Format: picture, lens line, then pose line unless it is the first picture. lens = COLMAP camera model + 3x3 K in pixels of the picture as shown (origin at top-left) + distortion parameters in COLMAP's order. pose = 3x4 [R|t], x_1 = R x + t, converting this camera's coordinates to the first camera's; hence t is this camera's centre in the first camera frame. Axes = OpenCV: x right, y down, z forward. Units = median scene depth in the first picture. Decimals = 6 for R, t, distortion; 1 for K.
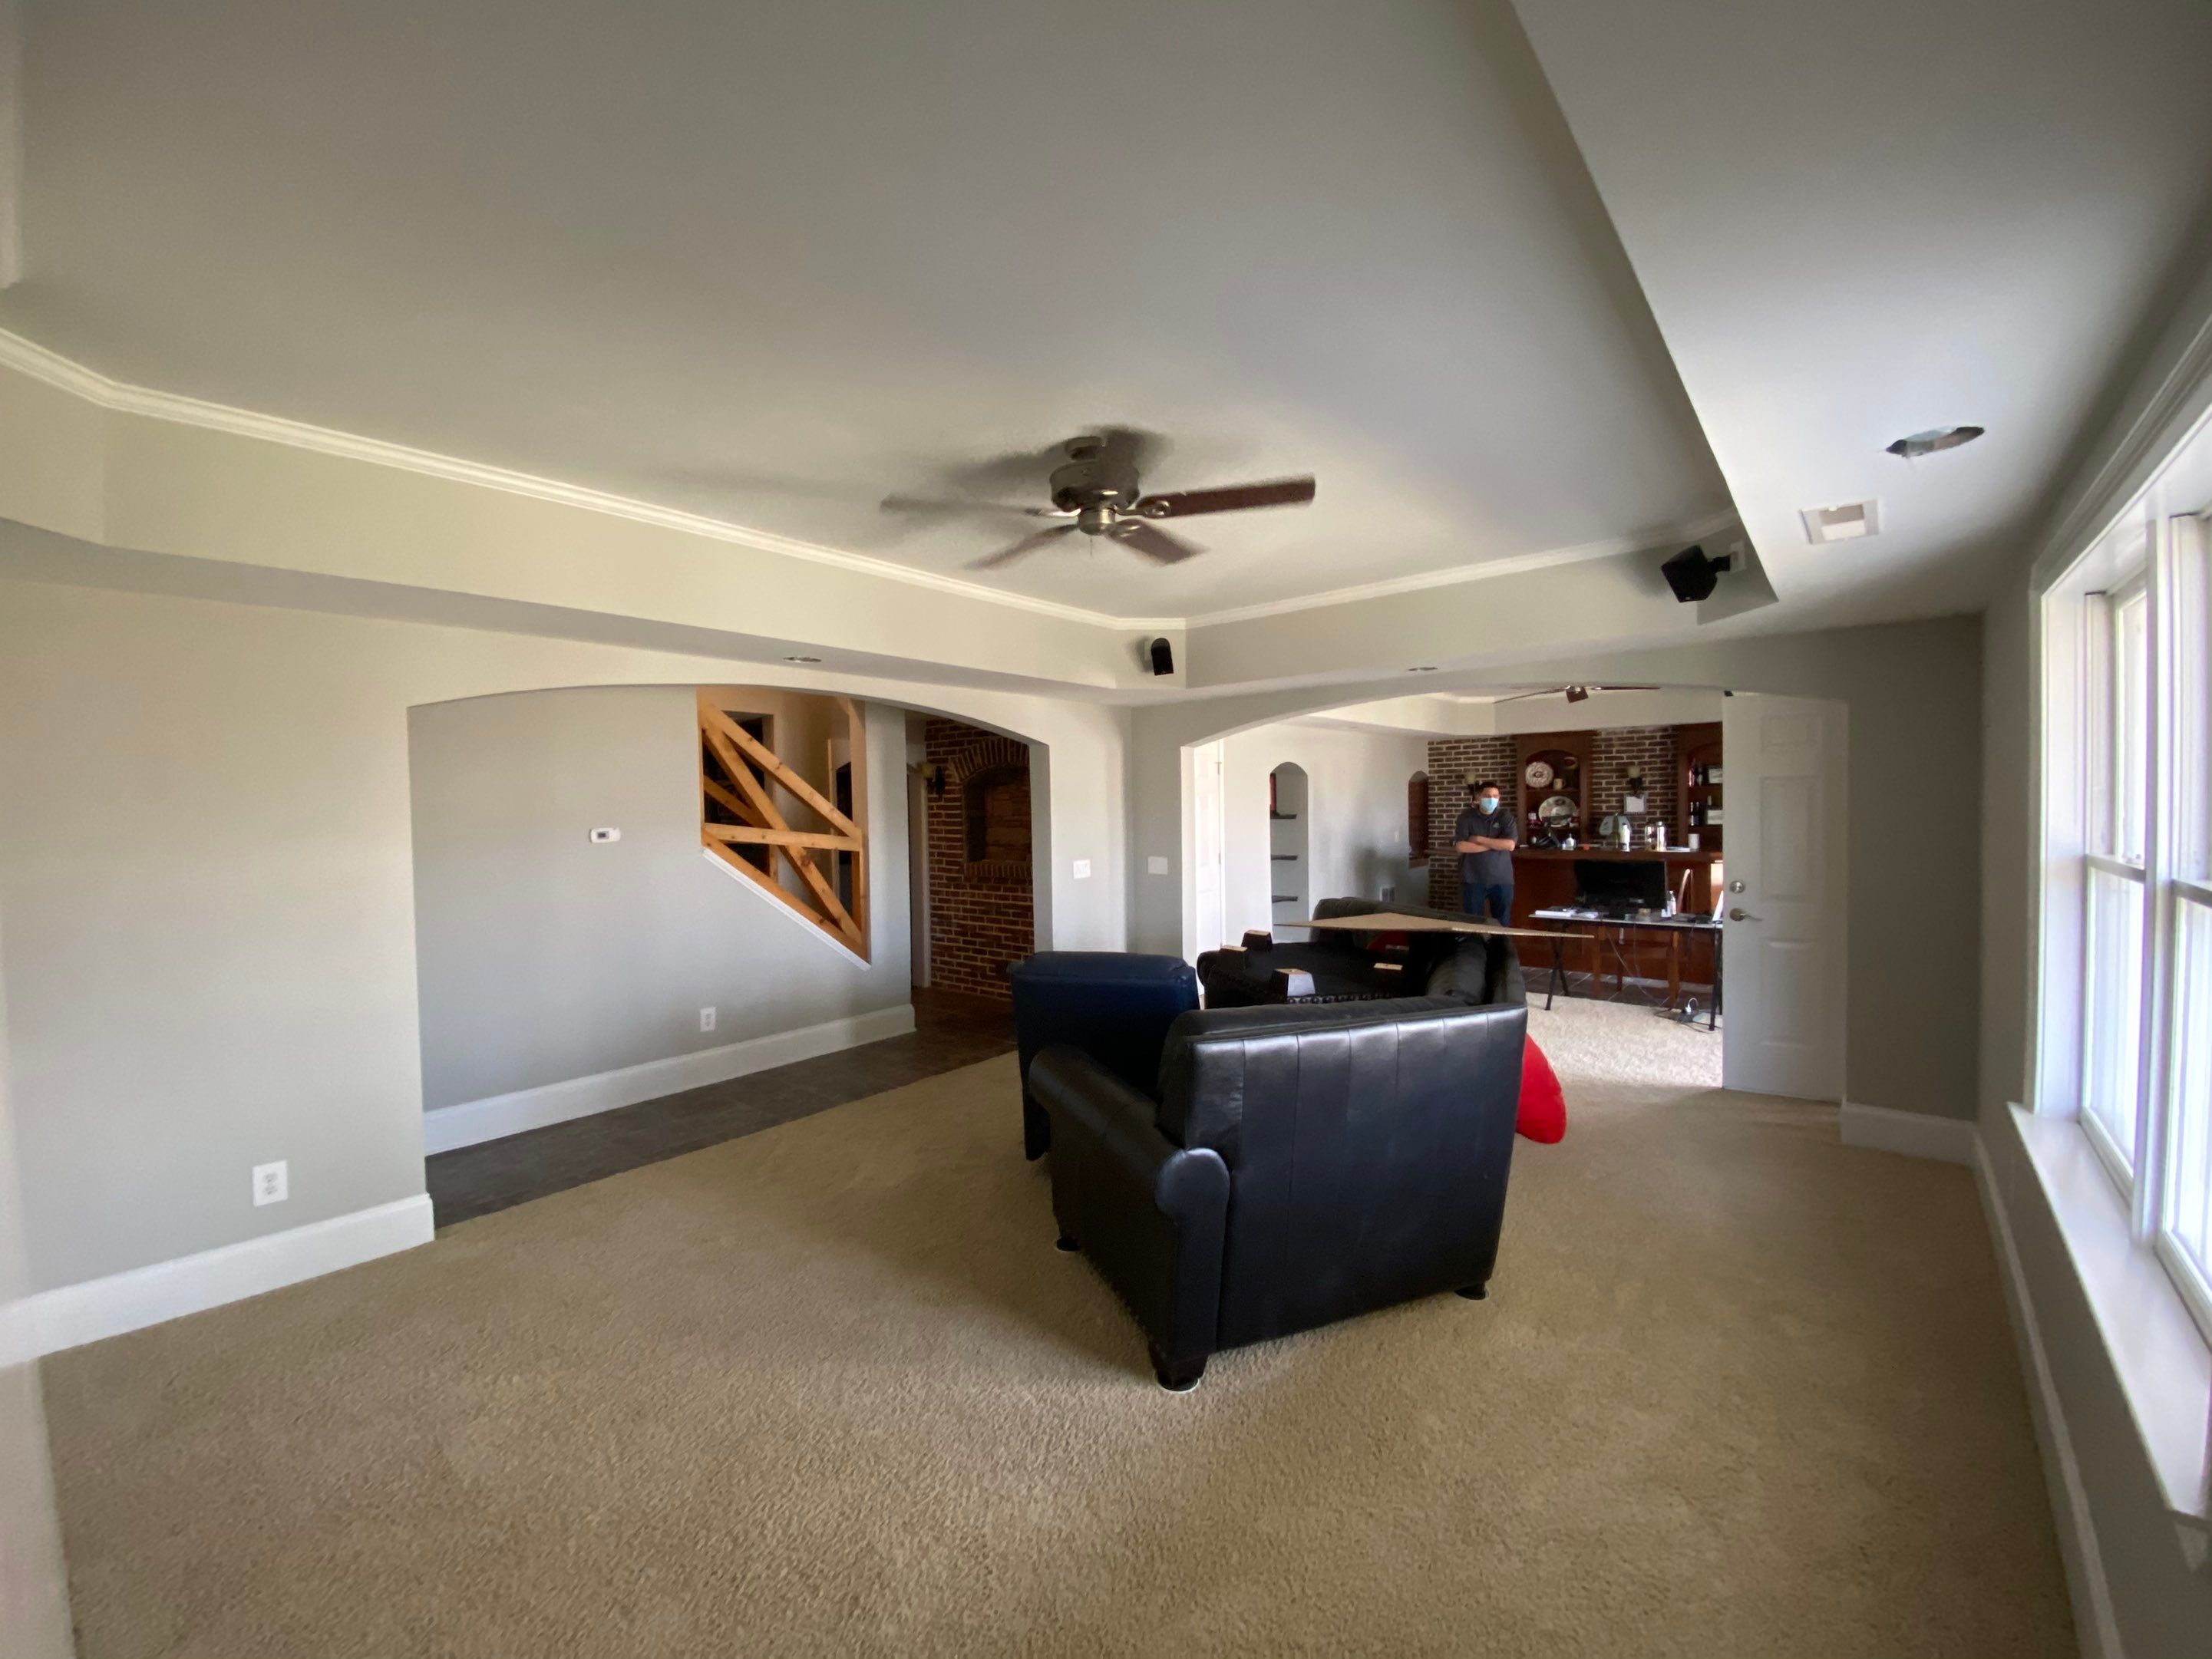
lens RADIAL K [[907.8, 0, 1104.8], [0, 907.8, 822.0], [0, 0, 1]] dist [-0.009782, -0.008878]
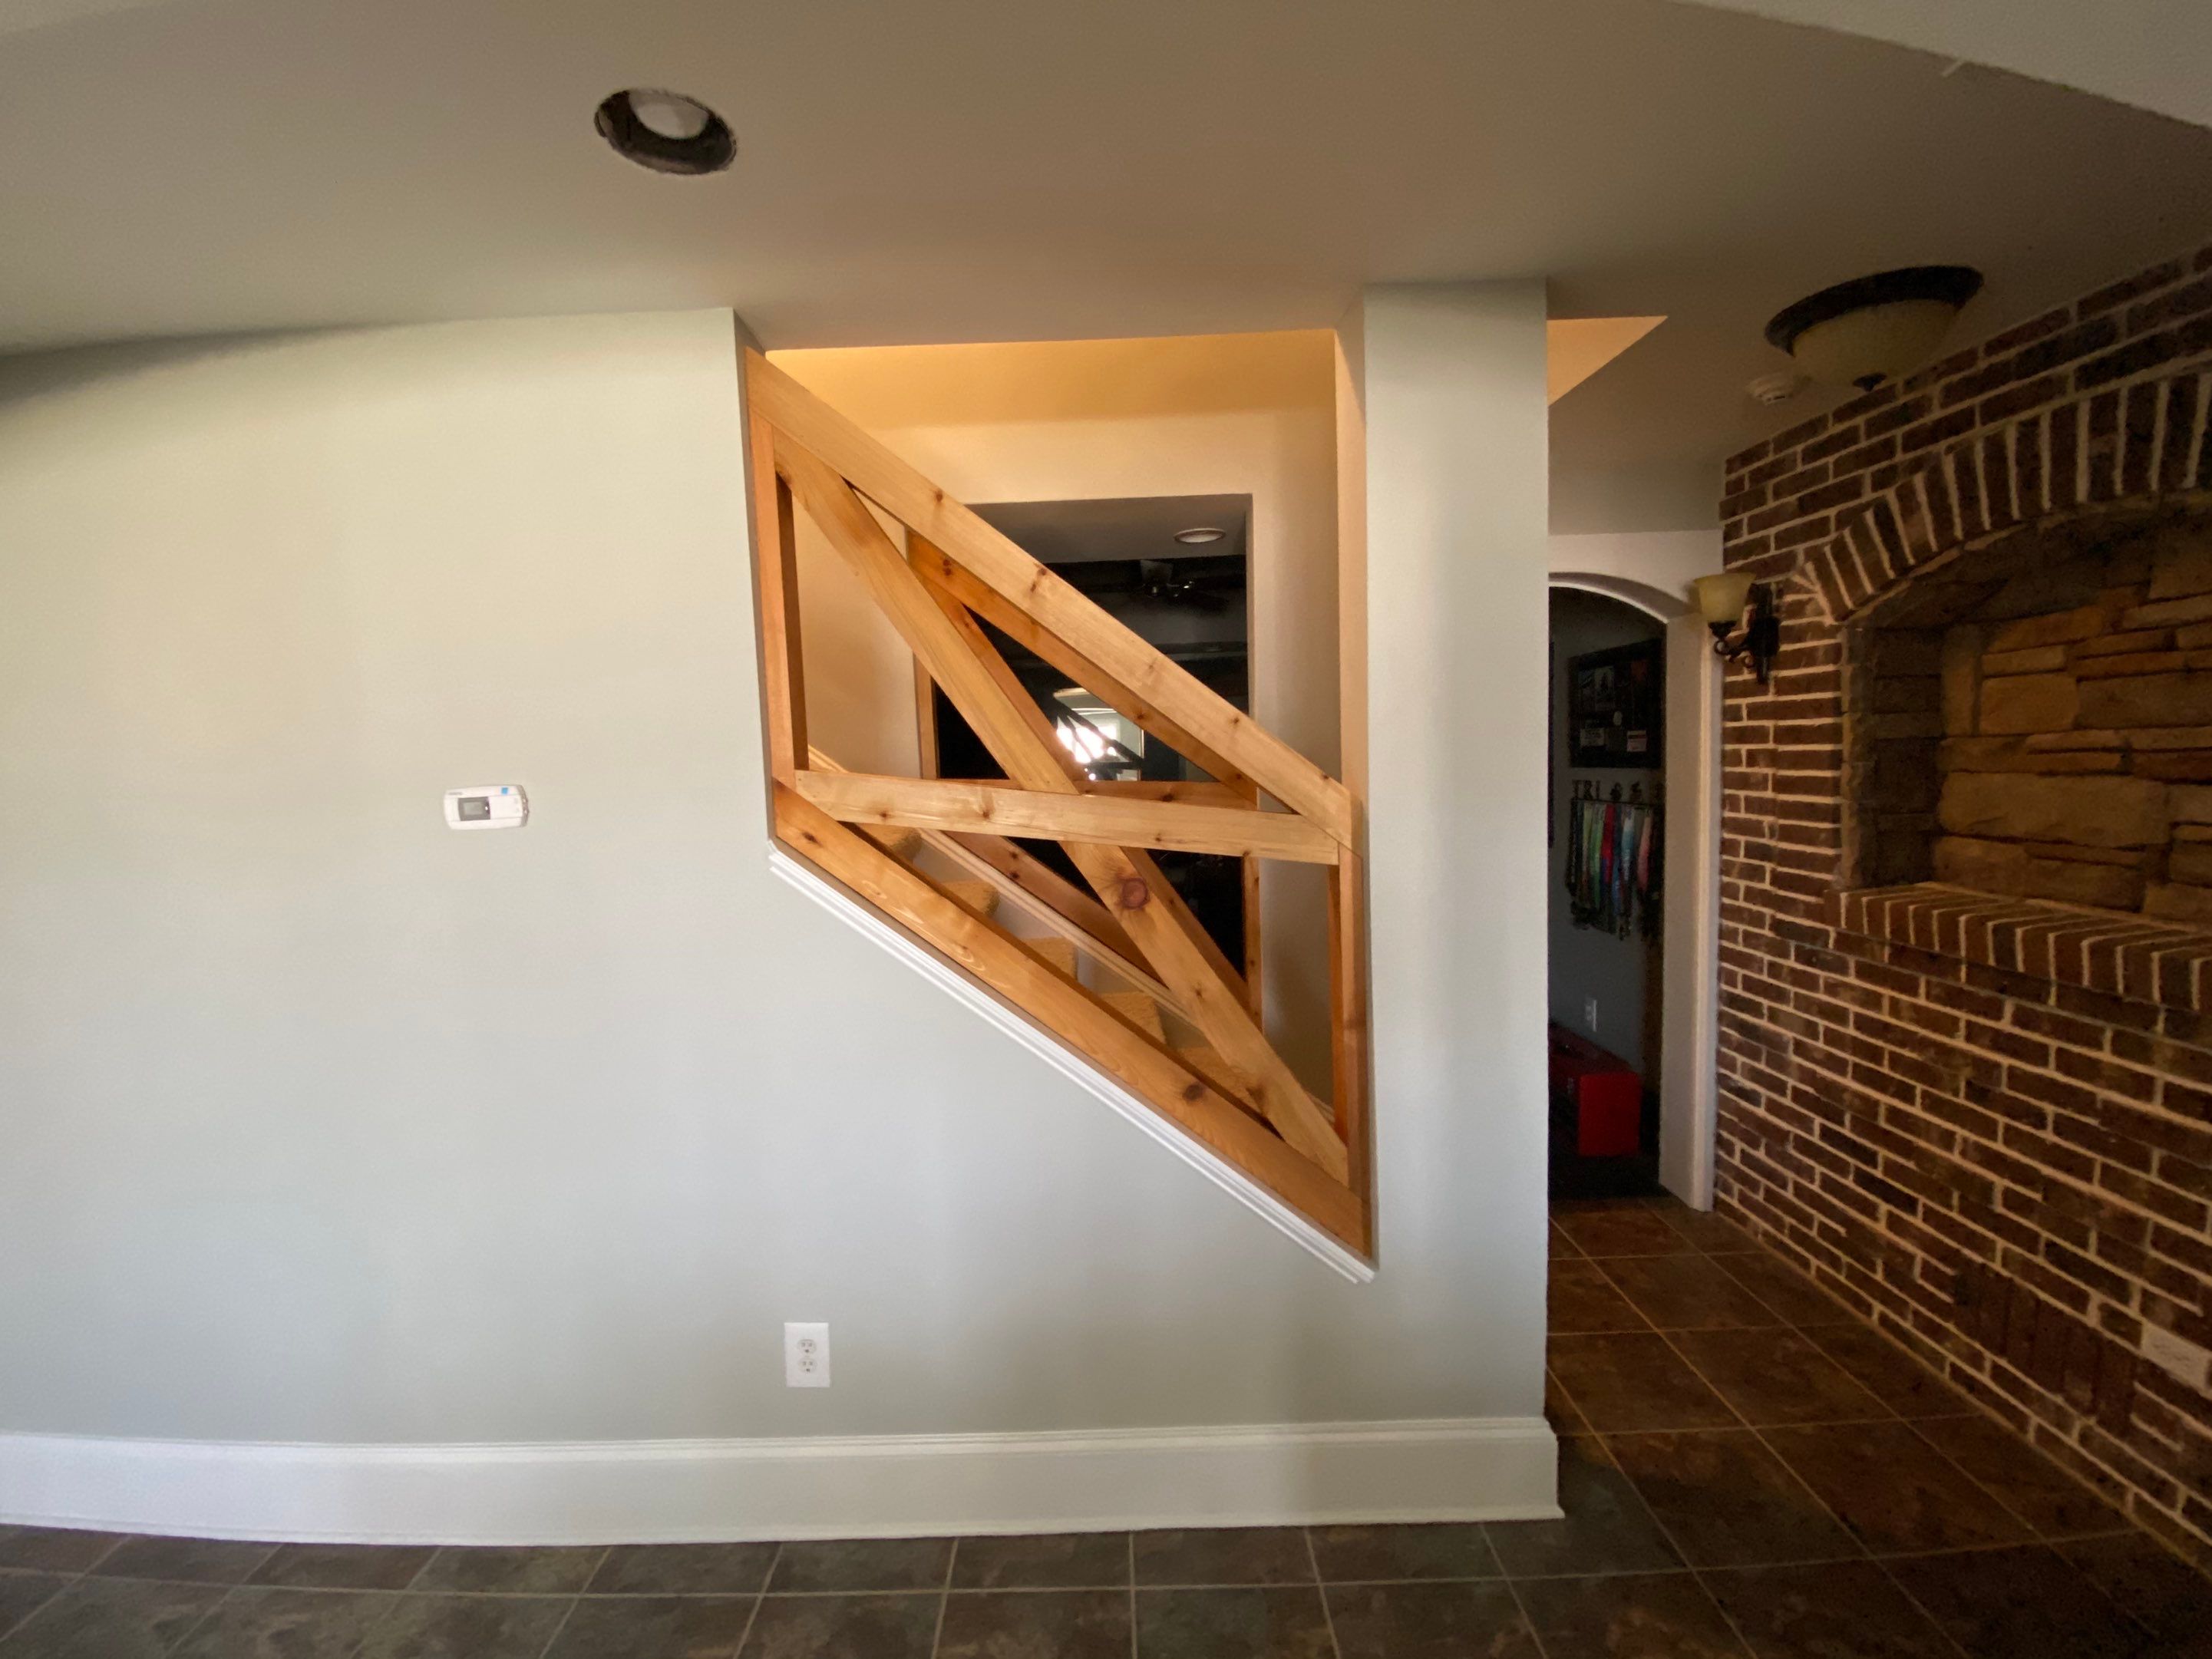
lens RADIAL K [[907.8, 0, 1087.7], [0, 907.8, 825.7], [0, 0, 1]] dist [-0.009782, -0.008878]
pose [[0.641019, 0.050020, -0.765893, -0.087099], [0.010028, 0.997243, 0.073522, -0.000815], [0.767459, -0.054809, 0.638751, 0.612636]]
